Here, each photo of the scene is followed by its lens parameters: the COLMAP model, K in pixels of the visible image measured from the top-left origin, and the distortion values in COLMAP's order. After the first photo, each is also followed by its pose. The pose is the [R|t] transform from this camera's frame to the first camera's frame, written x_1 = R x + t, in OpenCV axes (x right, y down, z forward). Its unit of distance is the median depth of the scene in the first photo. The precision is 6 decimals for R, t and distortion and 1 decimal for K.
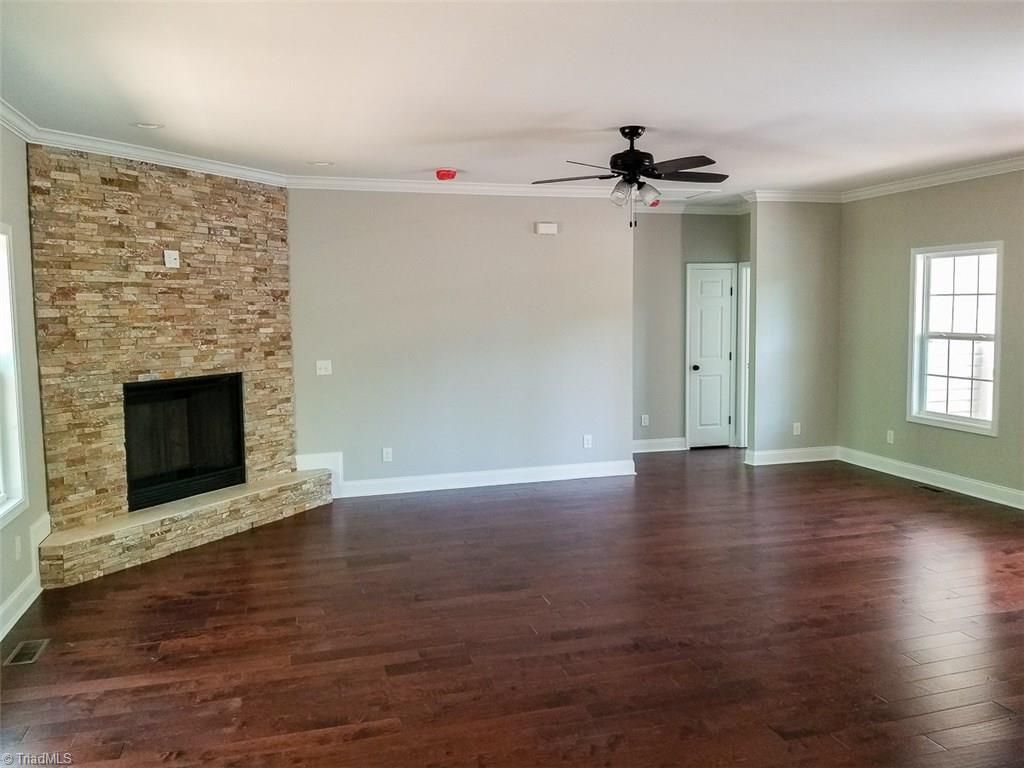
lens RADIAL K [[816.5, 0, 513.9], [0, 816.5, 374.0], [0, 0, 1]] dist [0.062604, -0.114207]
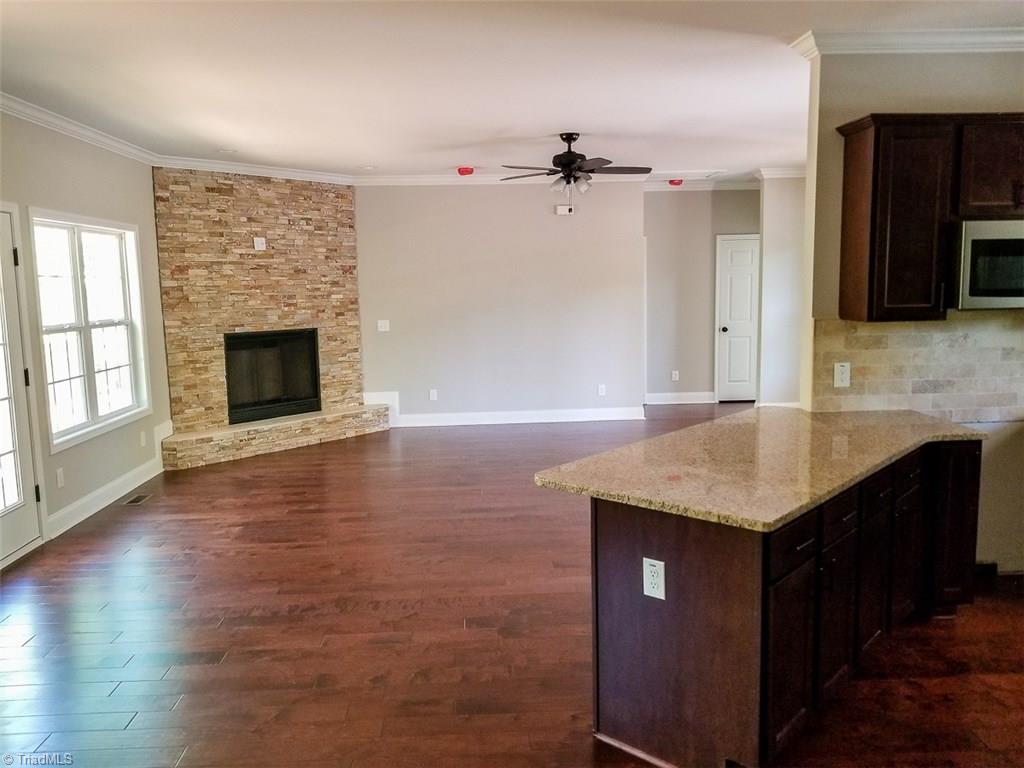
lens RADIAL K [[810.0, 0, 508.6], [0, 810.0, 380.5], [0, 0, 1]] dist [0.095452, -0.175172]
pose [[0.970092, 0.020809, -0.241843, 0.319405], [-0.010040, 0.998906, 0.045676, 0.021641], [0.242529, -0.041882, 0.969240, -0.229560]]
